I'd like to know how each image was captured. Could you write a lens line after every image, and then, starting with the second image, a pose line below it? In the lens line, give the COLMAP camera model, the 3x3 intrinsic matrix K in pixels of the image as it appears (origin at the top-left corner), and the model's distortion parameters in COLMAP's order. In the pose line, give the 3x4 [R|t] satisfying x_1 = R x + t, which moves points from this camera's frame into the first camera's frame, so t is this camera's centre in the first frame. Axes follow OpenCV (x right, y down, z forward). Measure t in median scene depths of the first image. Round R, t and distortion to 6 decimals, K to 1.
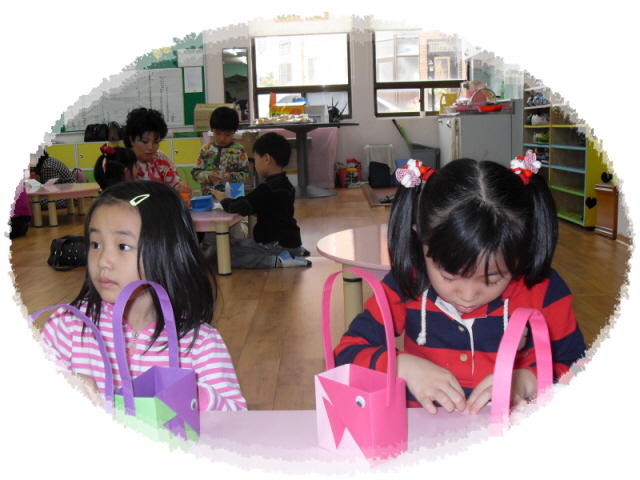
lens RADIAL K [[692.7, 0, 320.0], [0, 692.7, 240.0], [0, 0, 1]] dist [-0.184271, 0.000304]
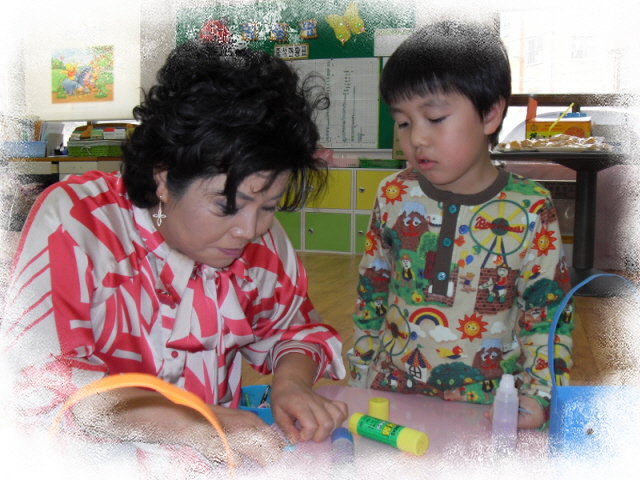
lens RADIAL K [[692.7, 0, 320.0], [0, 692.7, 240.0], [0, 0, 1]] dist [-0.184271, 0.000304]
pose [[0.954429, 0.071550, -0.289735, -0.066498], [-0.086939, 0.995387, -0.040580, -0.059961], [0.285495, 0.063920, 0.956246, 0.423052]]
